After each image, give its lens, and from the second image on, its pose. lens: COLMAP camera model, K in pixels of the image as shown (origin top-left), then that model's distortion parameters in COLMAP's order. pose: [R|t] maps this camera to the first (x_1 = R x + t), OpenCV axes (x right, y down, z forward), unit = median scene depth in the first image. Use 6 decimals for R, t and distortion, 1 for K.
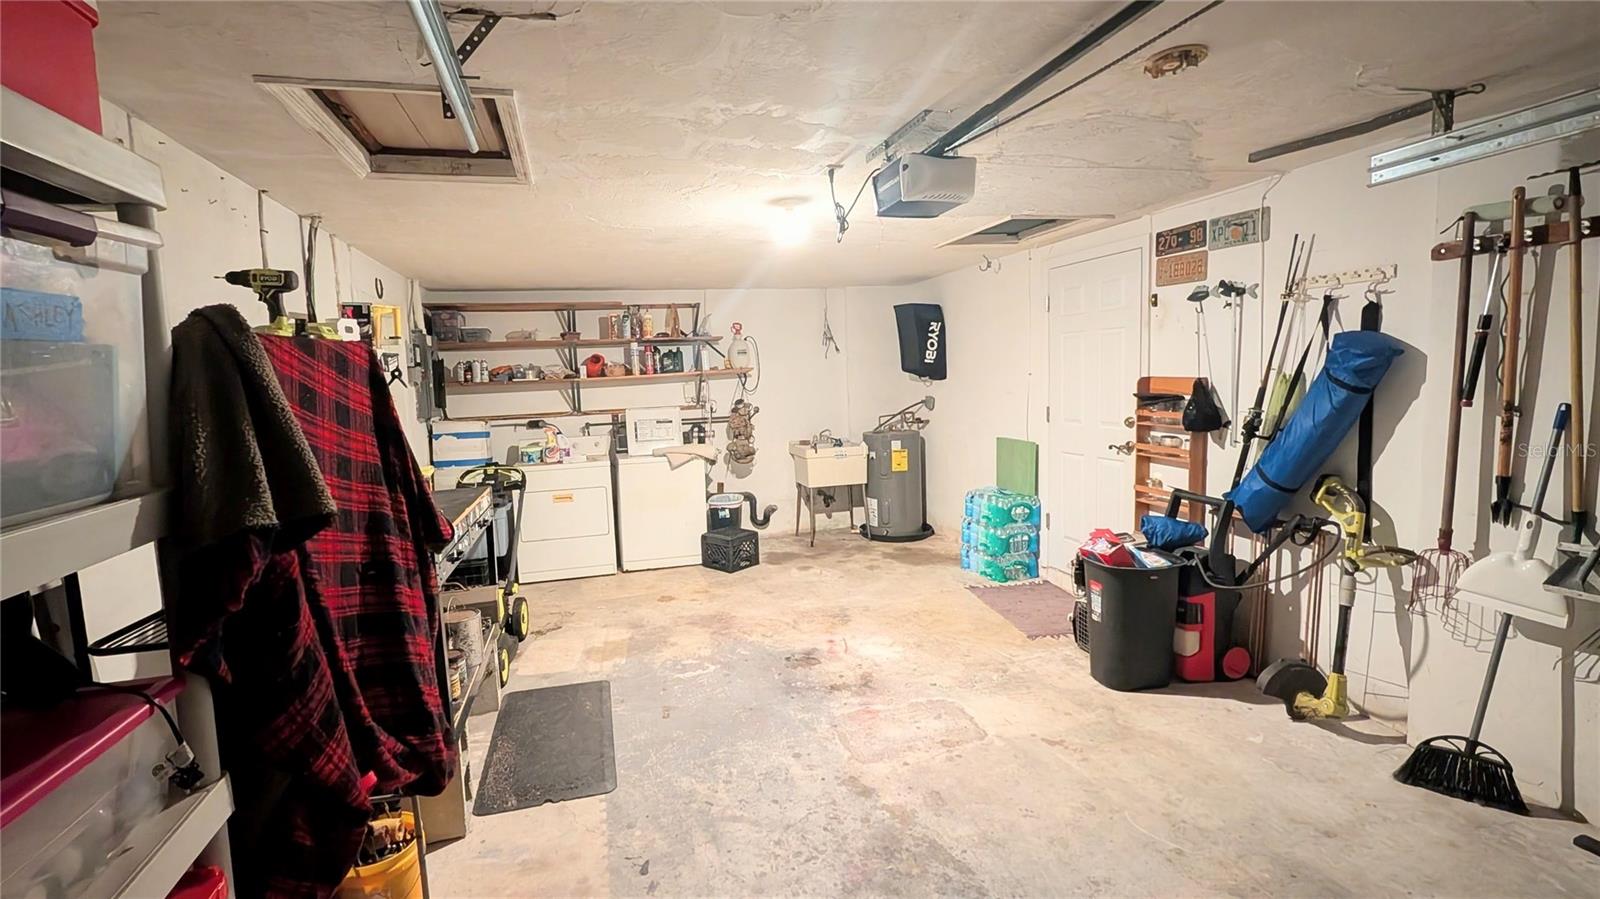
lens RADIAL K [[739.3, 0, 800.0], [0, 739.3, 449.5], [0, 0, 1]] dist [0.000845, 0.000050]
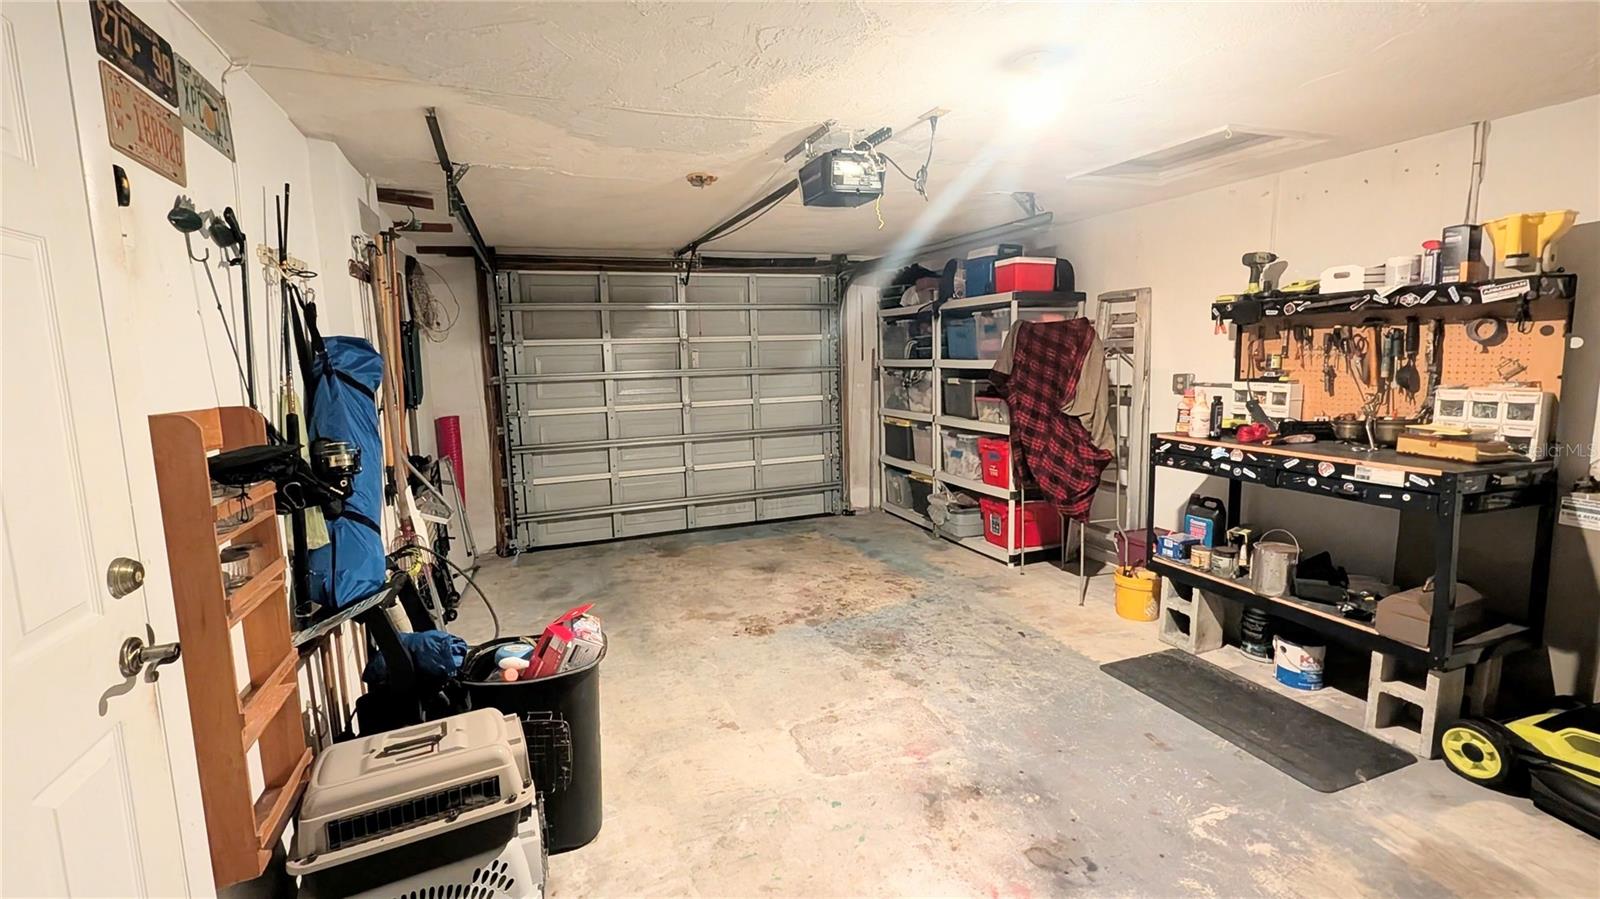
lens RADIAL K [[739.3, 0, 800.0], [0, 739.3, 449.5], [0, 0, 1]] dist [0.000845, 0.000050]
pose [[-0.995626, 0.076903, -0.053059, 0.252538], [0.062363, 0.969869, 0.235512, -0.196599], [0.069572, 0.231173, -0.970422, 1.790983]]
